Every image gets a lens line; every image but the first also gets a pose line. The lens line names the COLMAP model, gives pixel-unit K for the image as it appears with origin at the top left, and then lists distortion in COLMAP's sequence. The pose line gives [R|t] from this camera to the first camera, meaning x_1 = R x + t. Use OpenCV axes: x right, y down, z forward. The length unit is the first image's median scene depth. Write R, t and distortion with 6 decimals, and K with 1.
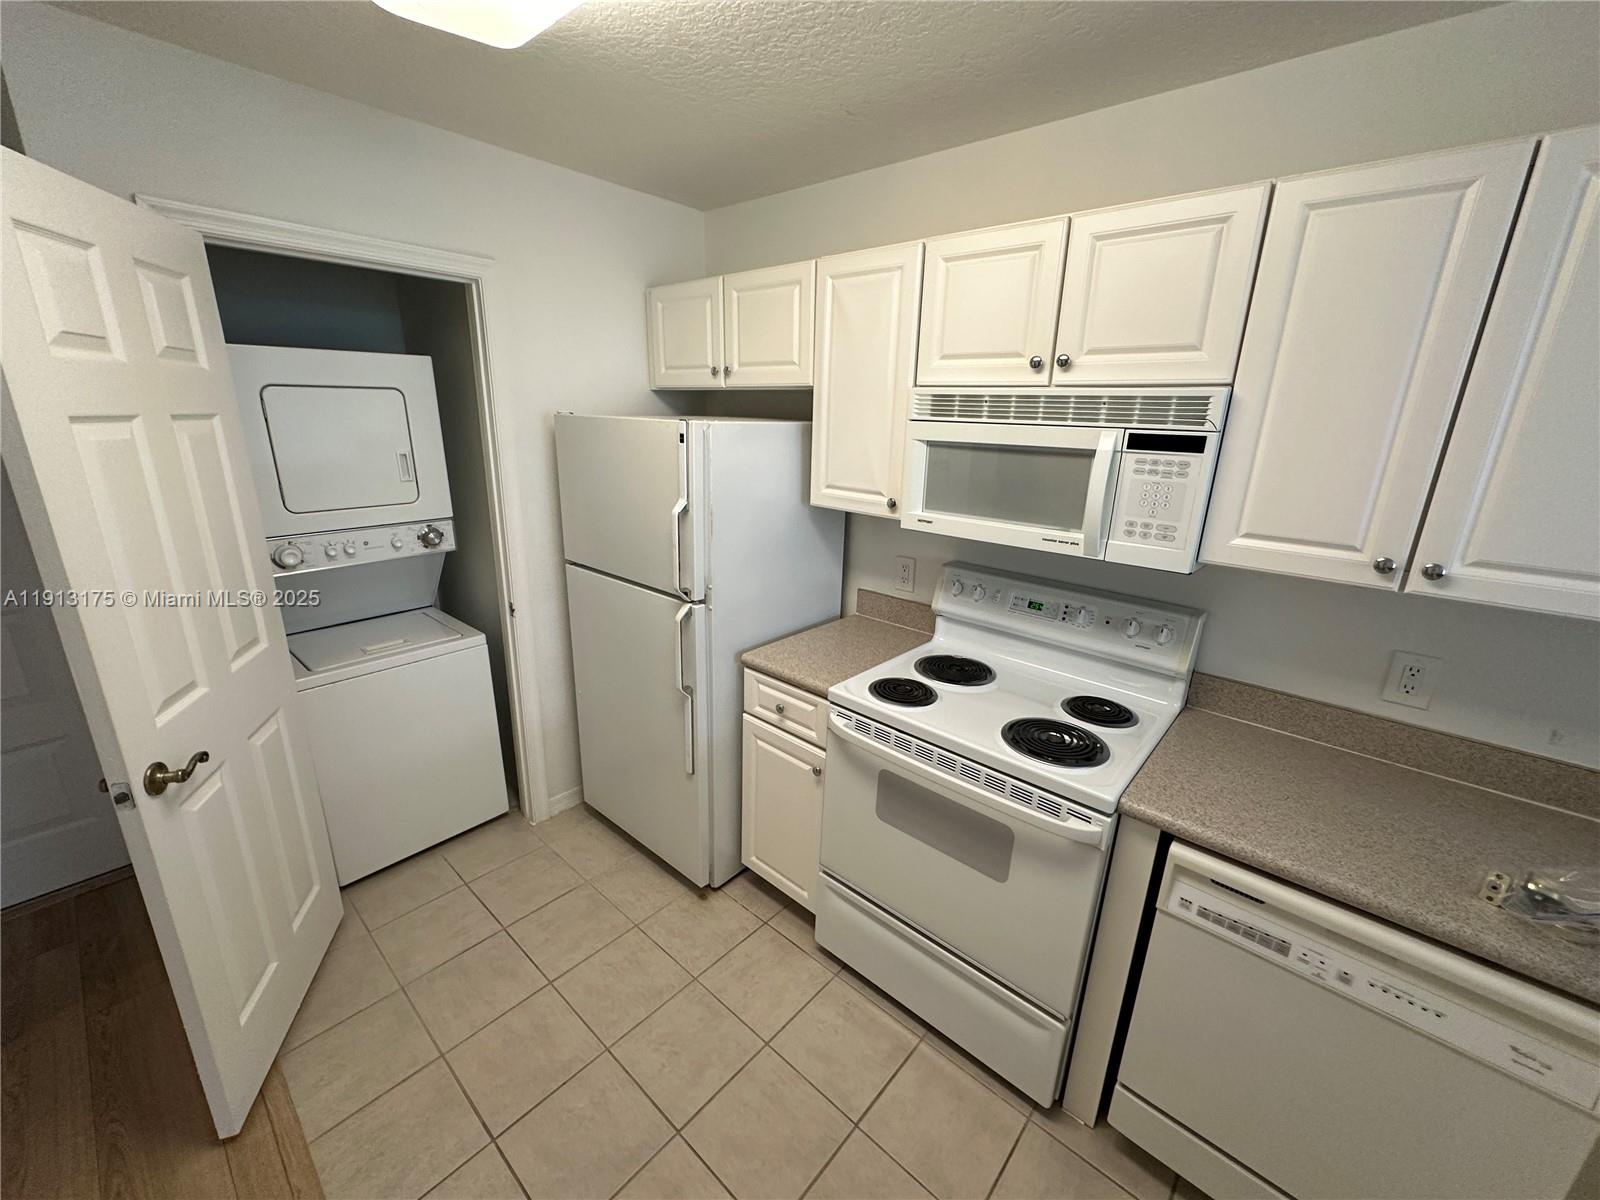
lens RADIAL K [[637.7, 0, 793.9], [0, 637.7, 588.8], [0, 0, 1]] dist [0.002841, -0.000182]
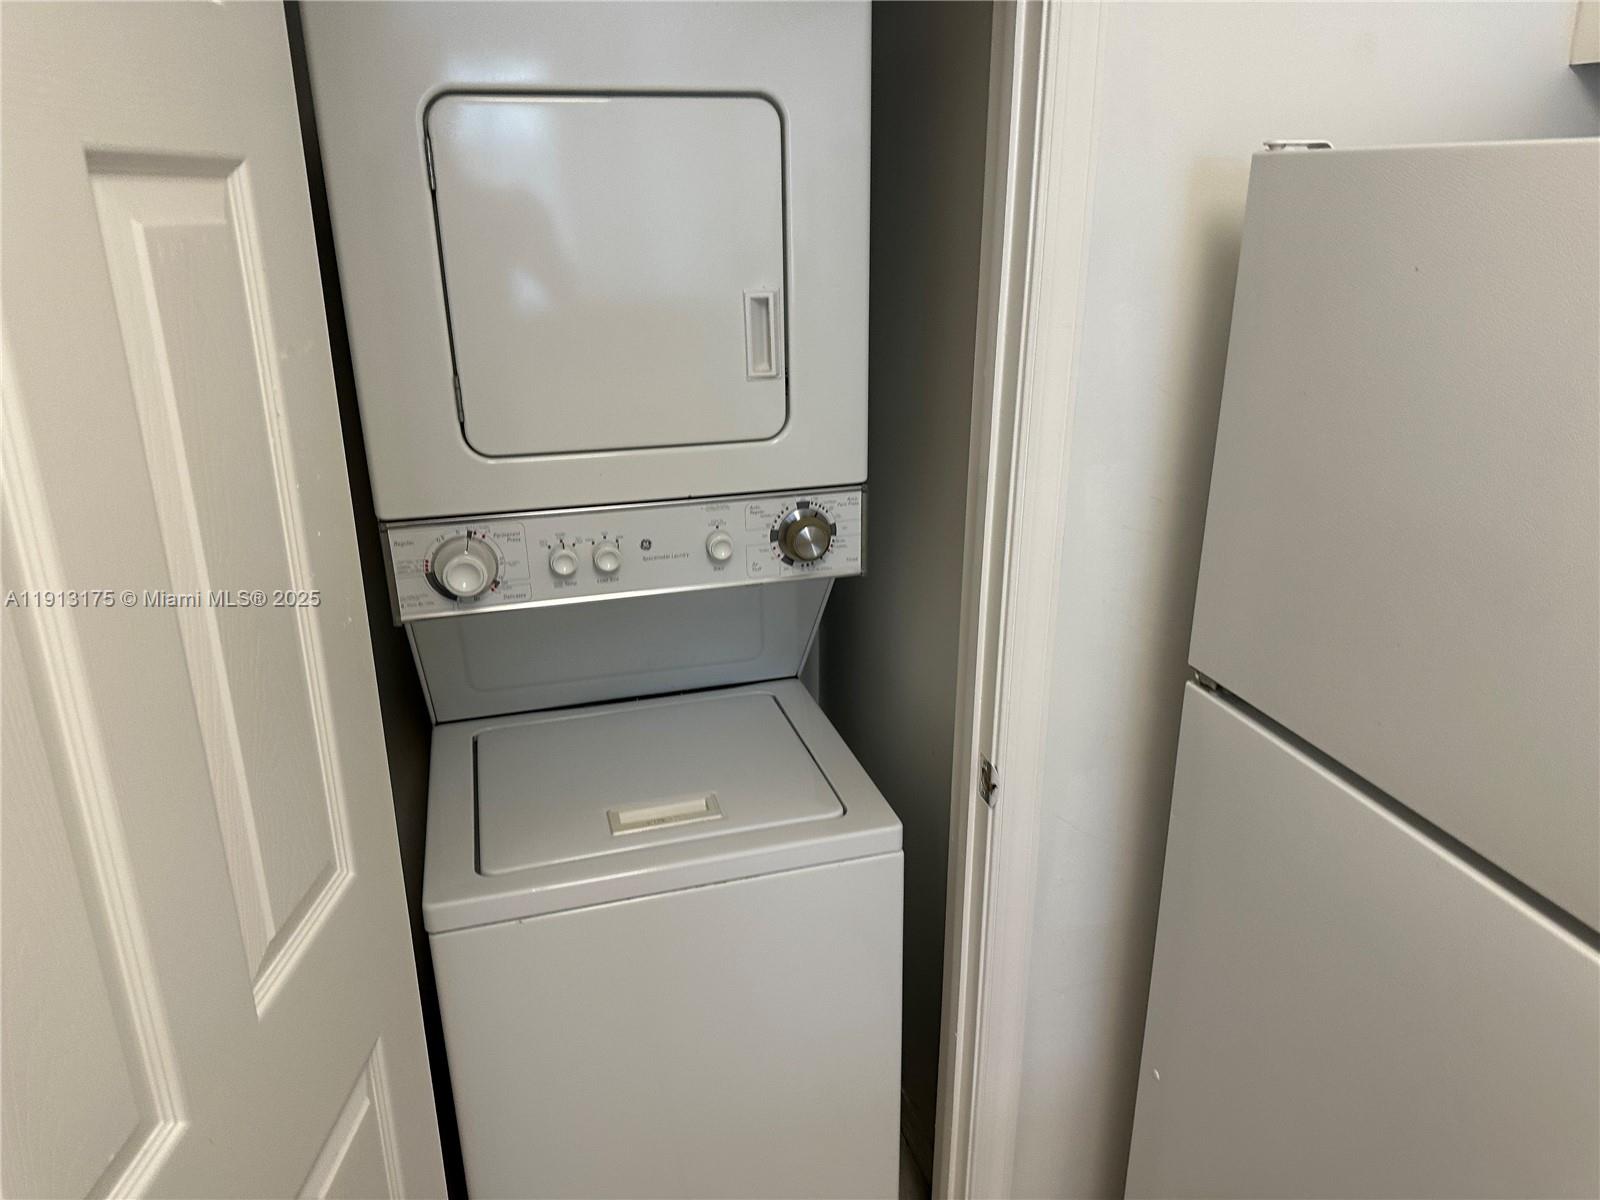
lens RADIAL K [[1124.1, 0, 804.1], [0, 1124.1, 597.6], [0, 0, 1]] dist [0.012099, -0.000498]
pose [[0.854593, 0.146452, -0.498219, -0.255571], [-0.120736, 0.989153, 0.083664, -0.100458], [0.505068, -0.011346, 0.863005, 0.466350]]
